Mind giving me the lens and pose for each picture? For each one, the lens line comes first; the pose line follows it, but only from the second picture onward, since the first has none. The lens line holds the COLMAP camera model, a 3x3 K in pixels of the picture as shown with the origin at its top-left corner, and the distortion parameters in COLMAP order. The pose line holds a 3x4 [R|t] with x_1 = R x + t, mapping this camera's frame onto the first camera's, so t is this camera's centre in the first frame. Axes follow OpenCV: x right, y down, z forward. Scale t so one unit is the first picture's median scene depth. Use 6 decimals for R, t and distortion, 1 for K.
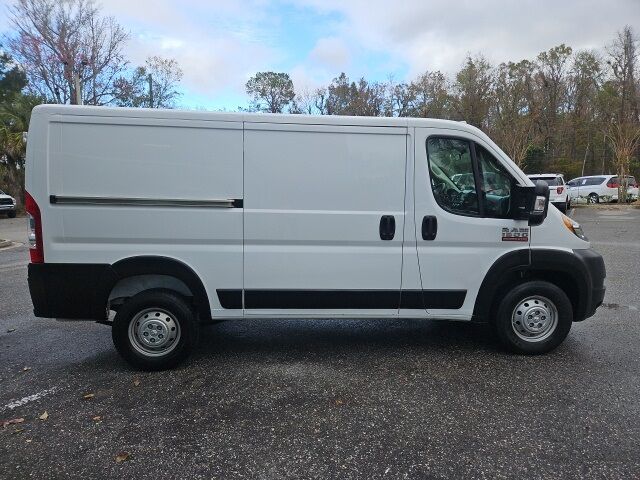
lens RADIAL K [[427.4, 0, 317.5], [0, 427.4, 244.9], [0, 0, 1]] dist [0.062352, -0.039820]
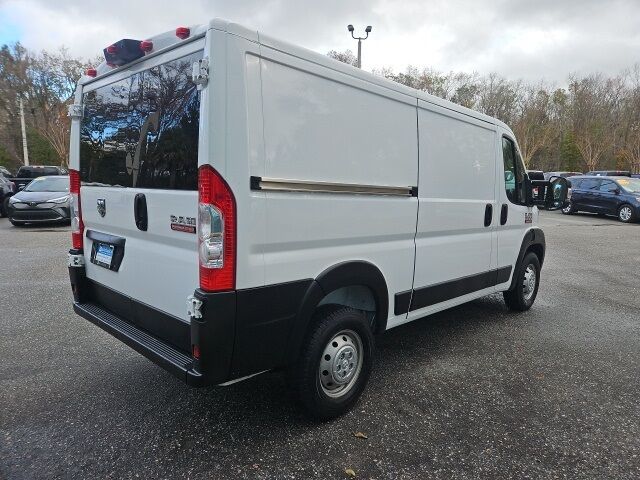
lens RADIAL K [[427.4, 0, 321.5], [0, 427.4, 241.8], [0, 0, 1]] dist [0.062352, -0.039820]
pose [[0.742585, -0.068017, 0.666289, -0.871425], [0.065915, 0.997422, 0.028358, -0.030791], [-0.666501, 0.022860, 0.745154, 0.457538]]
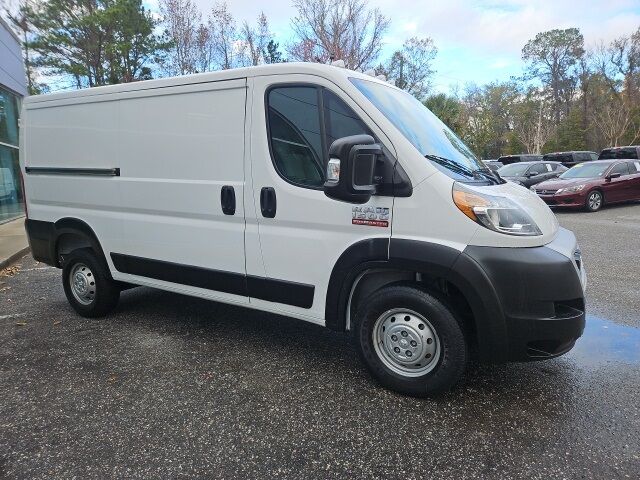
lens RADIAL K [[427.4, 0, 319.8], [0, 427.4, 237.9], [0, 0, 1]] dist [0.062352, -0.039820]
pose [[0.826622, 0.078290, -0.557286, 0.784421], [-0.060954, 0.996906, 0.049636, -0.018261], [0.559447, -0.007061, 0.828836, 0.384078]]
